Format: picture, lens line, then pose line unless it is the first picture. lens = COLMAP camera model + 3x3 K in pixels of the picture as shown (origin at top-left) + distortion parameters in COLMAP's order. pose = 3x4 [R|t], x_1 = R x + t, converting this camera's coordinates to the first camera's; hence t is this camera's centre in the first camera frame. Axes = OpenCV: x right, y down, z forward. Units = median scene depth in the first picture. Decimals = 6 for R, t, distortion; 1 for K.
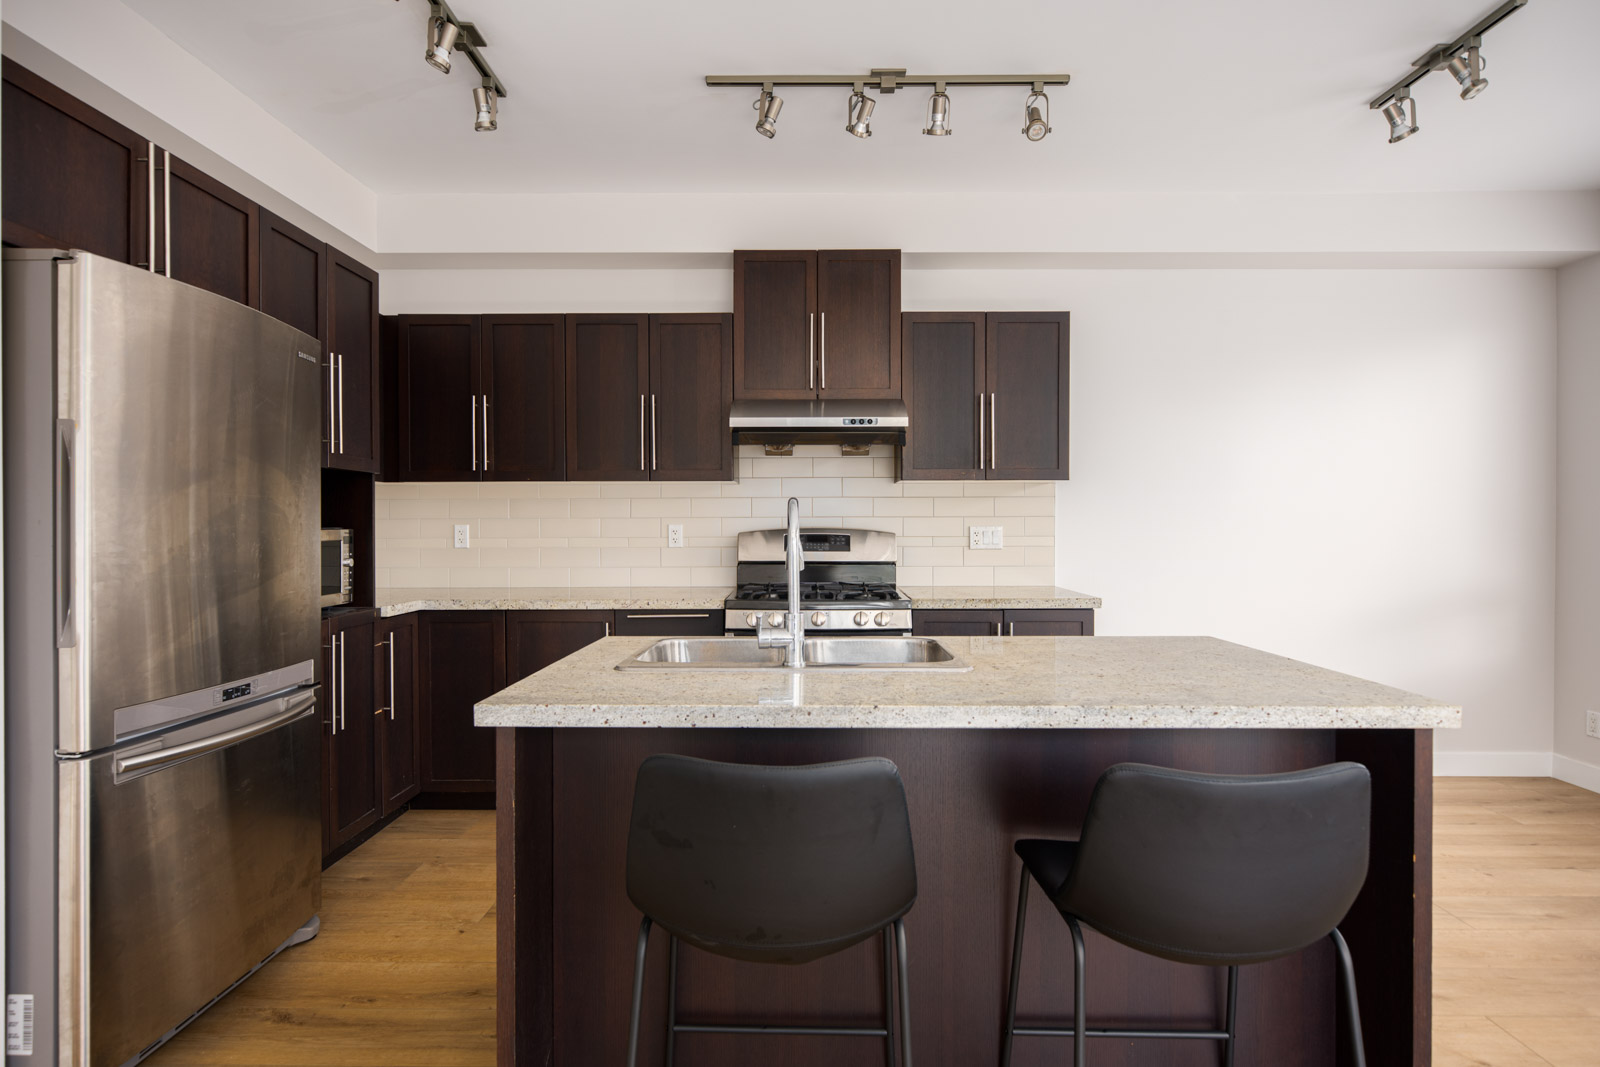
lens RADIAL K [[825.7, 0, 803.6], [0, 825.7, 534.7], [0, 0, 1]] dist [0.002777, 0.001004]
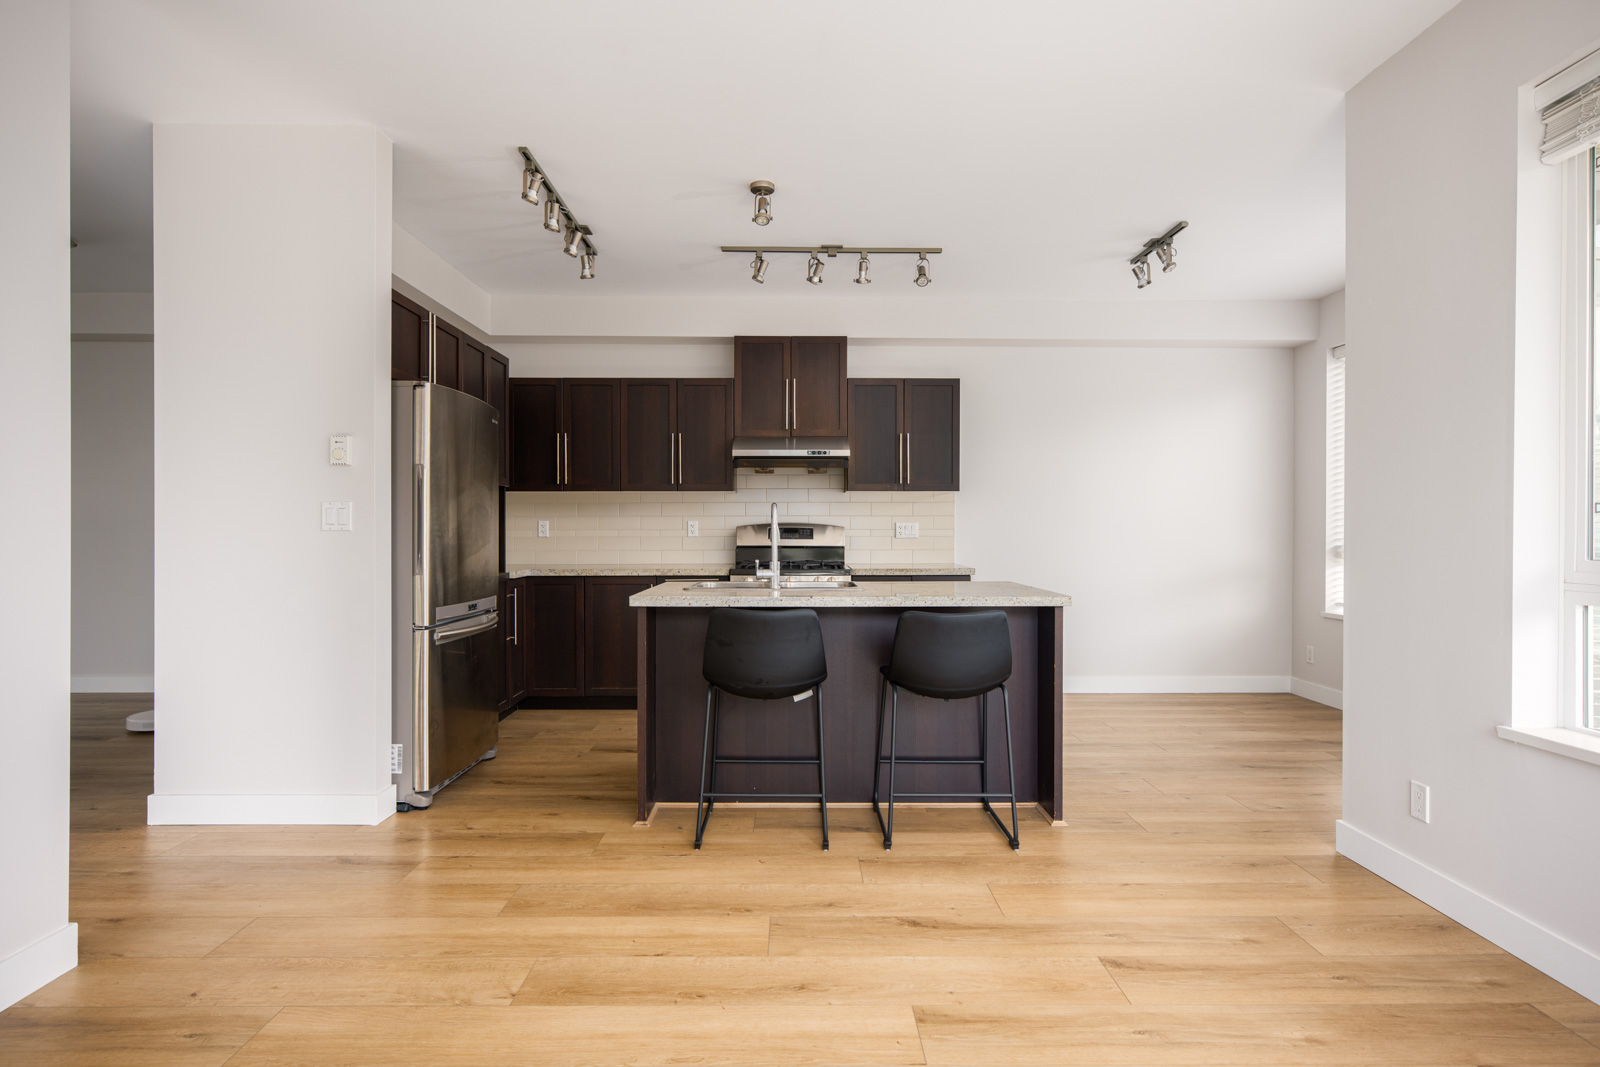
lens RADIAL K [[803.7, 0, 800.0], [0, 803.7, 533.5], [0, 0, 1]] dist [0.000644, 0.000483]
pose [[0.999816, 0.002201, 0.019065, 0.006602], [-0.002093, 0.999982, -0.005688, 0.020532], [-0.019078, 0.005647, 0.999802, -0.484698]]
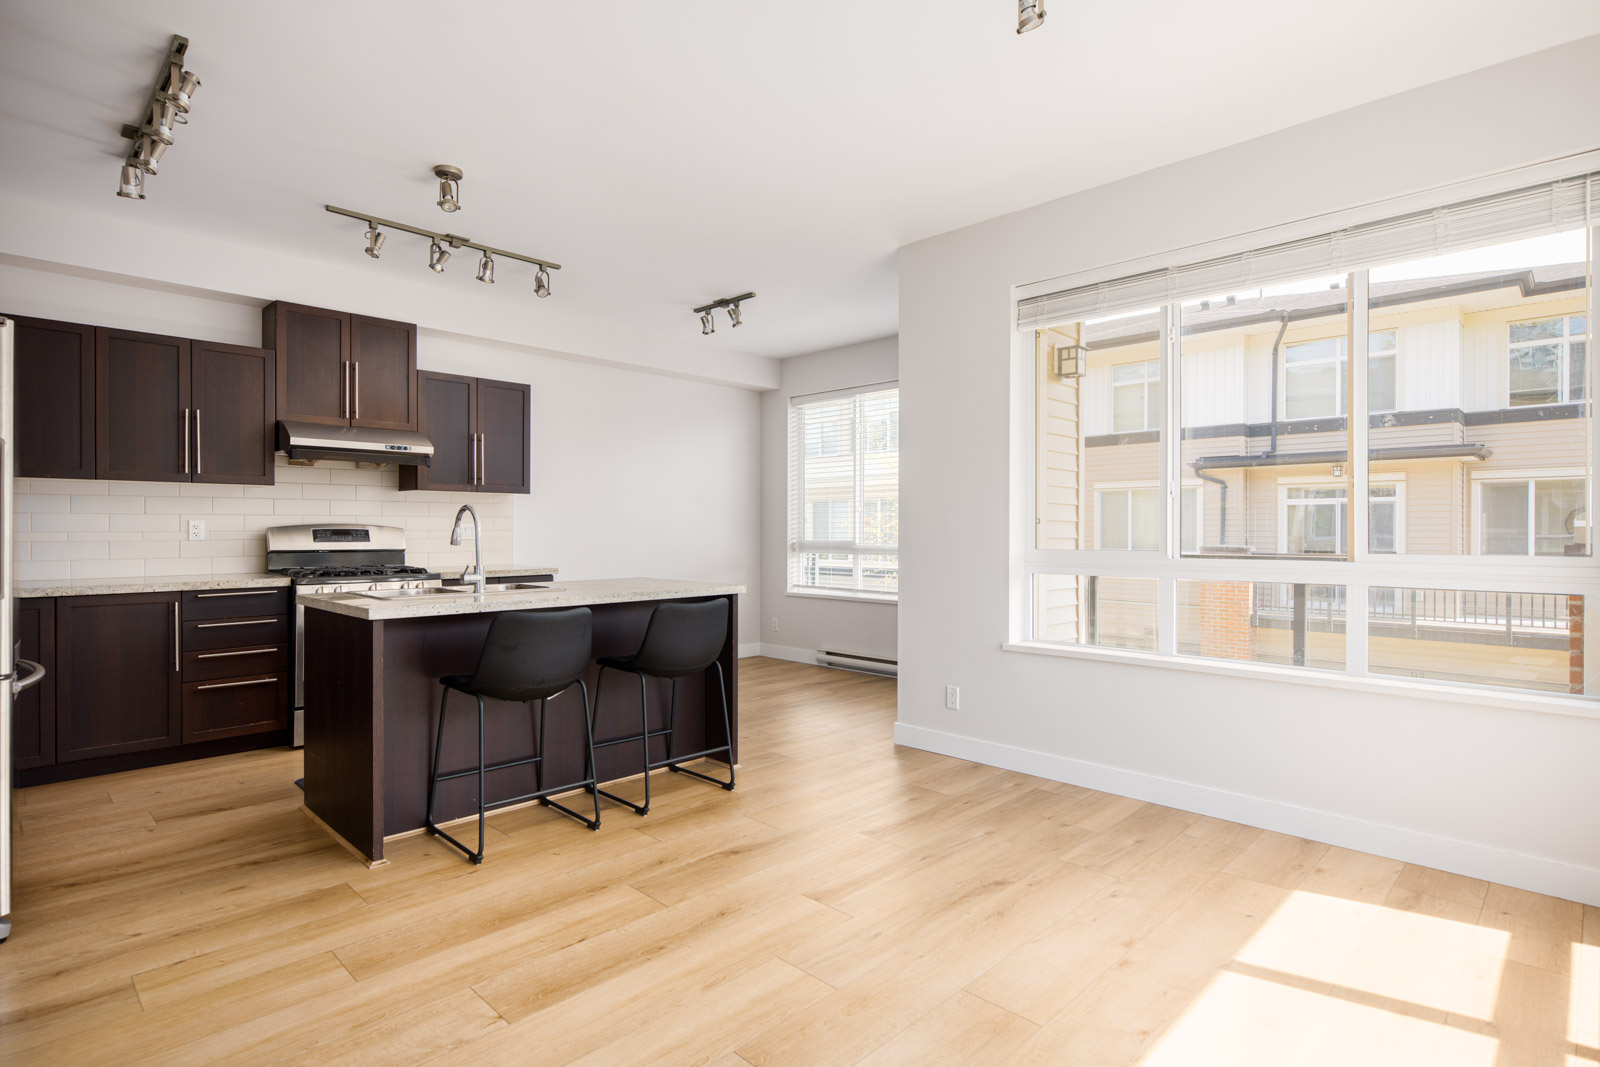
lens RADIAL K [[803.7, 0, 800.0], [0, 803.7, 533.5], [0, 0, 1]] dist [0.000644, 0.000483]
pose [[0.700273, -0.000374, 0.713875, -0.433660], [0.004656, 0.999981, -0.004043, 0.016986], [-0.713860, 0.006155, 0.700261, -0.443252]]
